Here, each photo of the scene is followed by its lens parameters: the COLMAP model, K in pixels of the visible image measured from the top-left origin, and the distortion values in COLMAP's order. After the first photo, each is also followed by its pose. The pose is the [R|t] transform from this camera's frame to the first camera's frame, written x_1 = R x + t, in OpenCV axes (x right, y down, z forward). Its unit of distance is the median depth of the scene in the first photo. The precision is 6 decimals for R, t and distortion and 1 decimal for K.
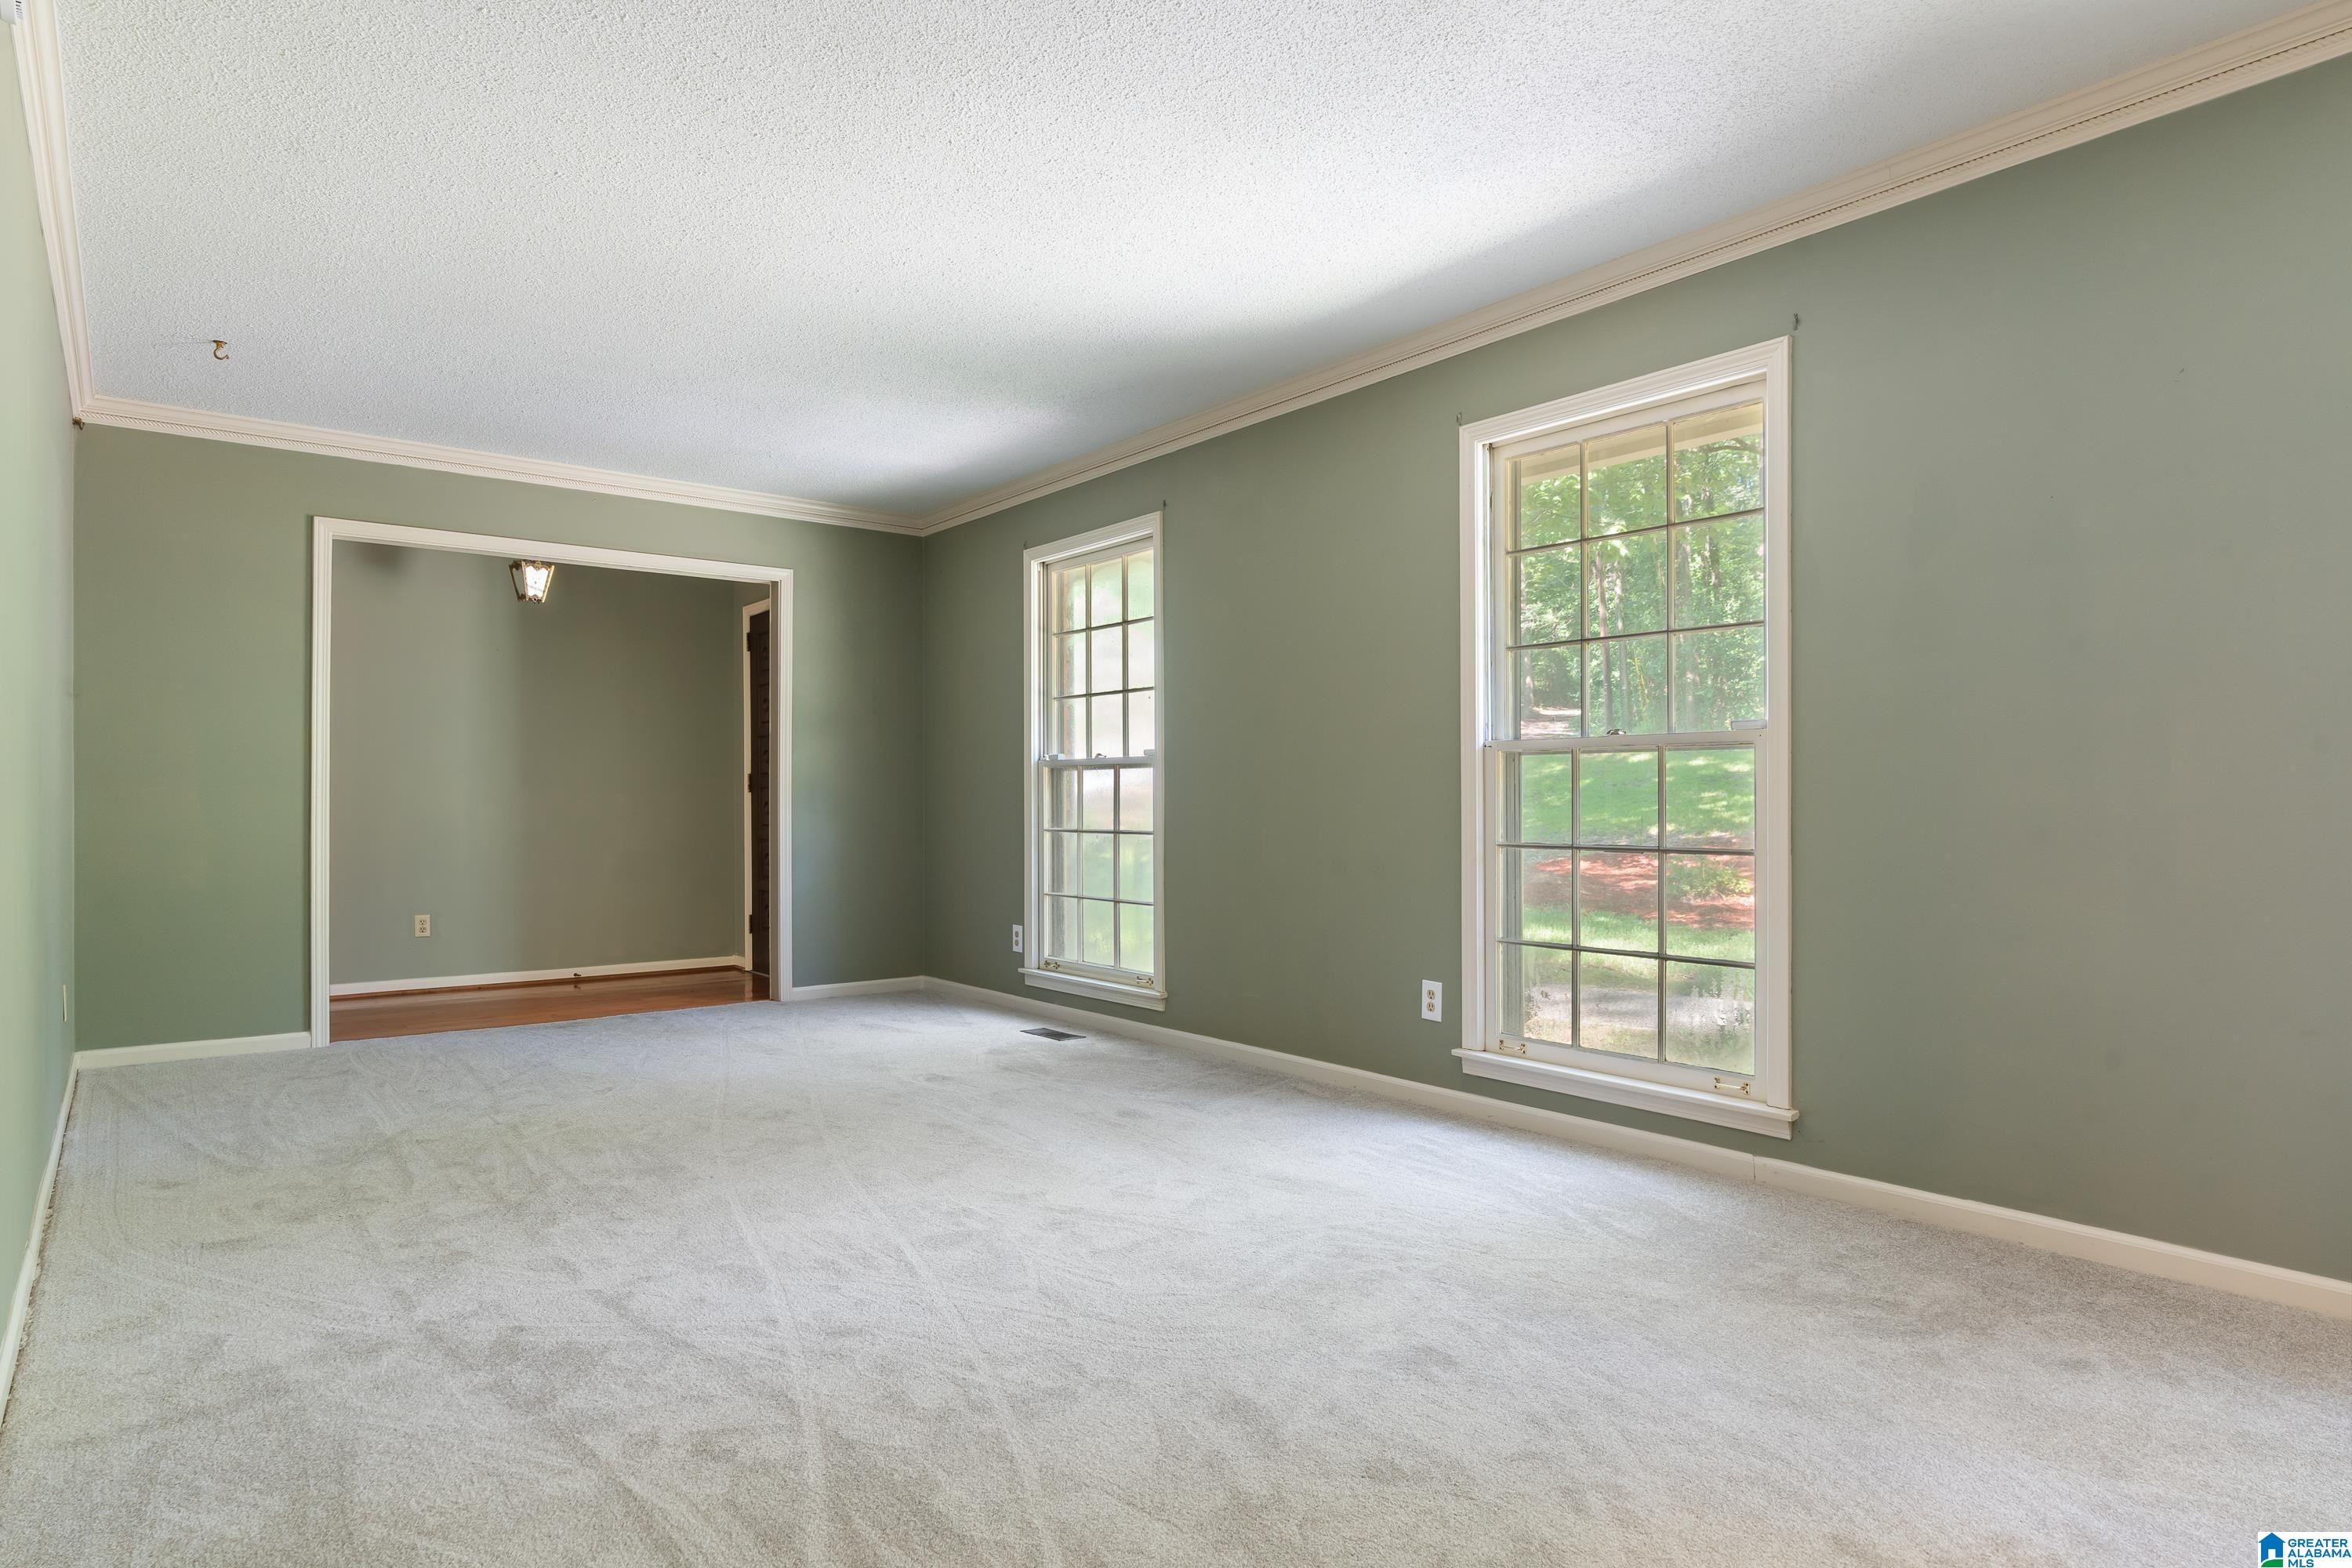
lens RADIAL K [[1329.6, 0, 1176.0], [0, 1329.6, 784.0], [0, 0, 1]] dist [-0.002239, 0.001008]
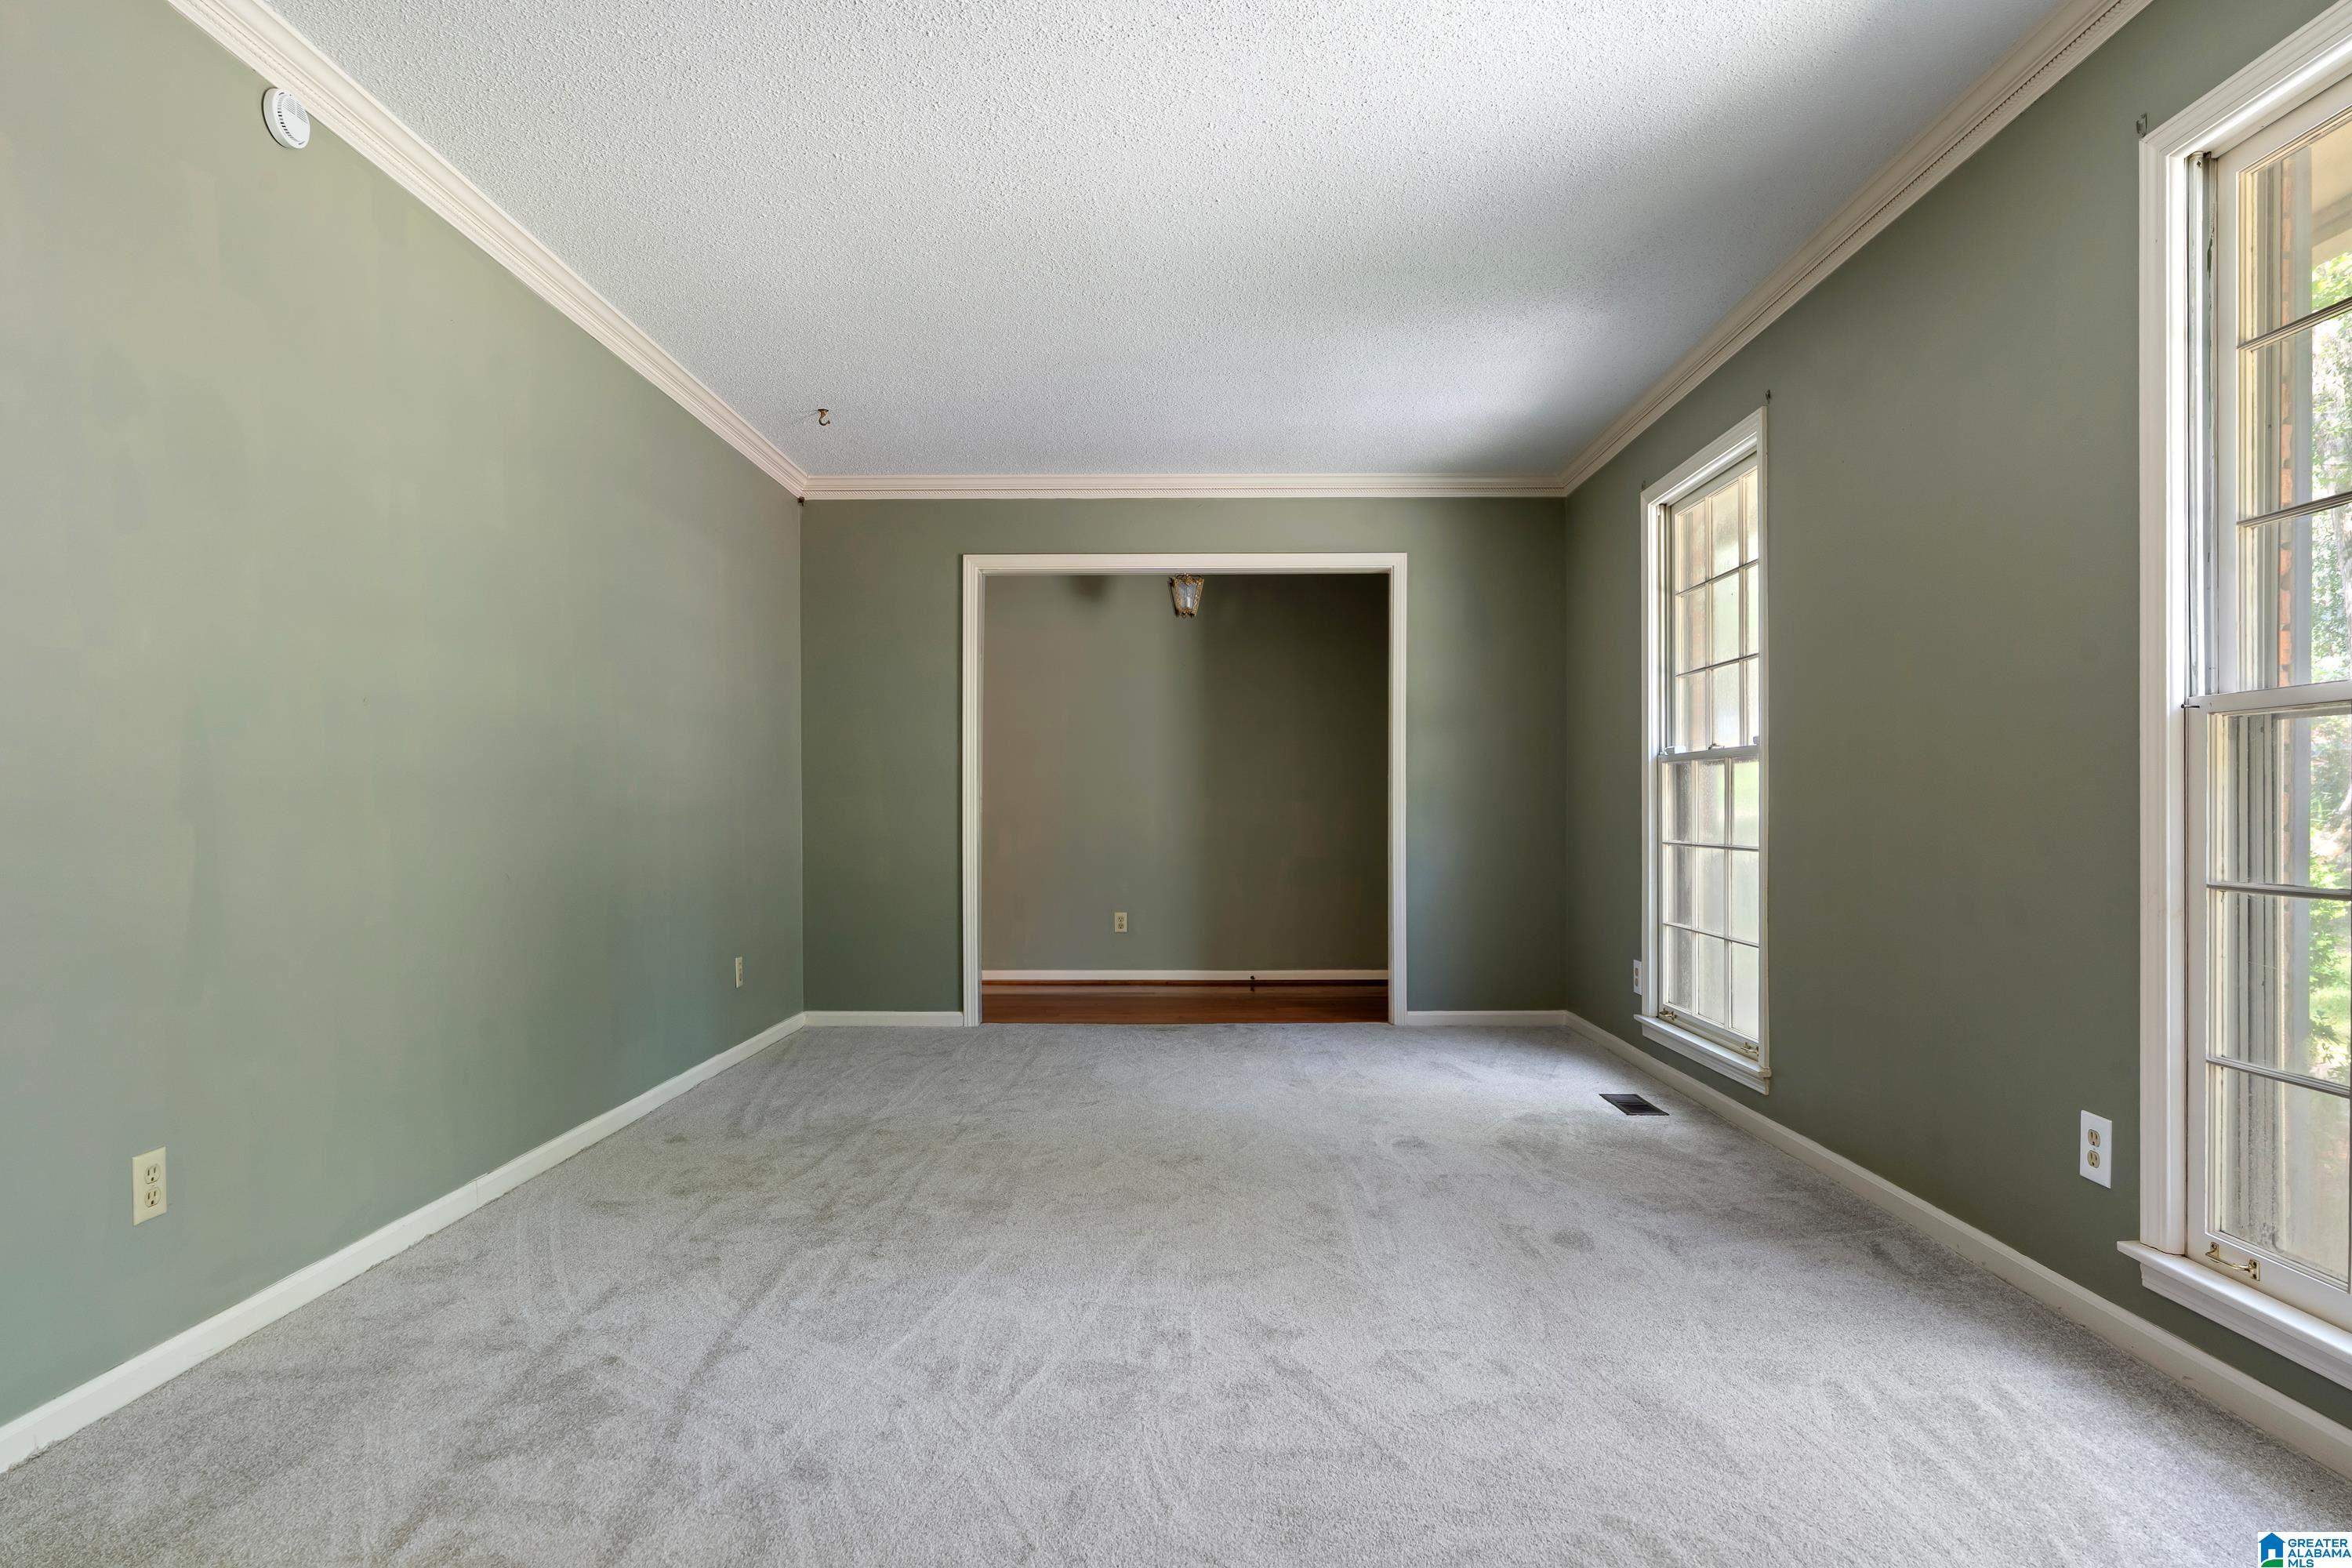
lens RADIAL K [[1319.3, 0, 1175.0], [0, 1319.3, 808.3], [0, 0, 1]] dist [-0.004171, 0.002640]
pose [[0.779530, -0.001396, -0.626364, 0.239607], [0.010107, 0.999895, 0.010351, 0.004046], [0.626284, -0.014400, 0.779462, 0.300301]]
